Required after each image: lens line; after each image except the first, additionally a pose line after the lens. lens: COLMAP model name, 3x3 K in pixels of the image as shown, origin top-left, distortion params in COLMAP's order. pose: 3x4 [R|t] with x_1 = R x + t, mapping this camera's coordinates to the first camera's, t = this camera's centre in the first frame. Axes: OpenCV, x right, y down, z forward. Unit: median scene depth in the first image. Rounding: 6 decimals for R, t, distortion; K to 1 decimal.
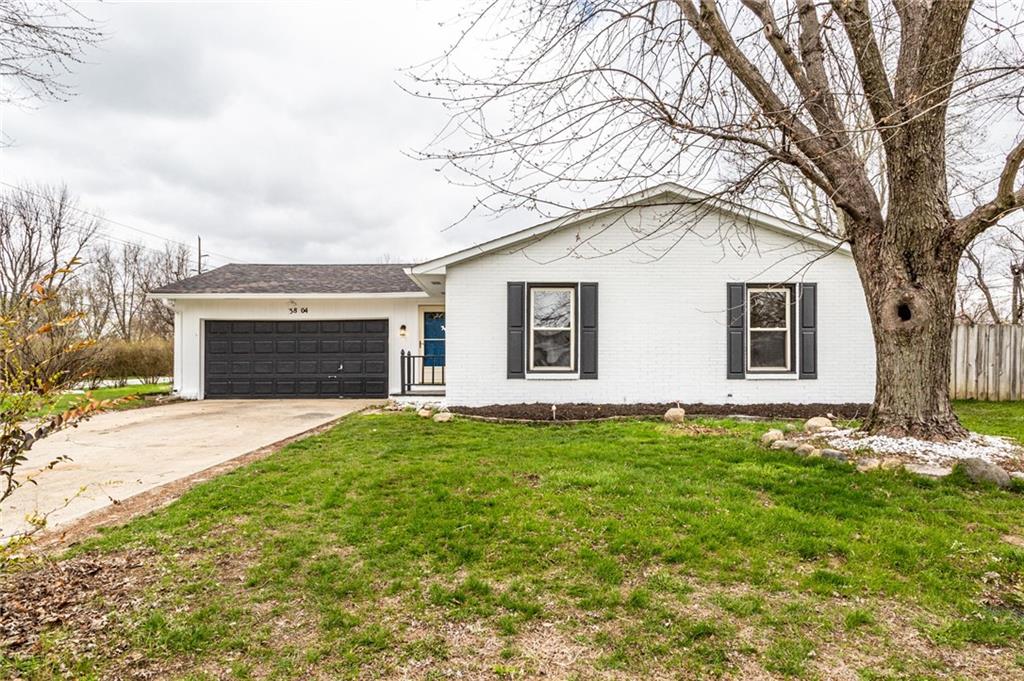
lens RADIAL K [[490.4, 0, 512.0], [0, 490.4, 336.6], [0, 0, 1]] dist [0.003375, 0.000504]
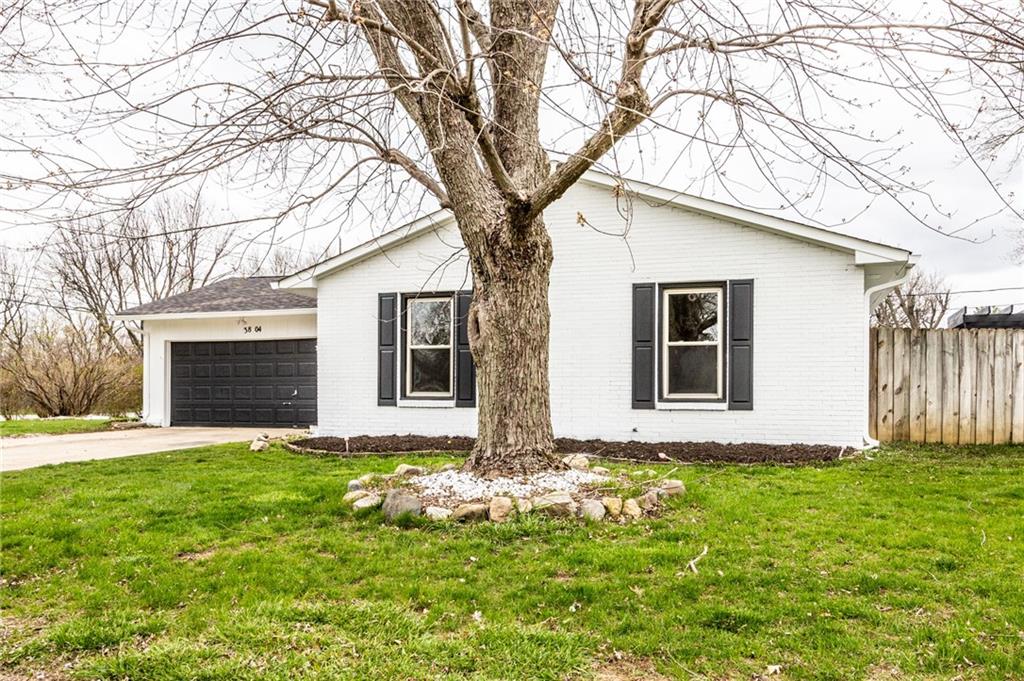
lens RADIAL K [[625.6, 0, 512.5], [0, 625.6, 345.9], [0, 0, 1]] dist [0.024853, 0.000695]
pose [[0.966772, -0.015517, -0.255169, 0.489640], [0.011955, 0.999808, -0.015505, 0.000723], [0.255361, 0.011939, 0.966772, 0.001292]]
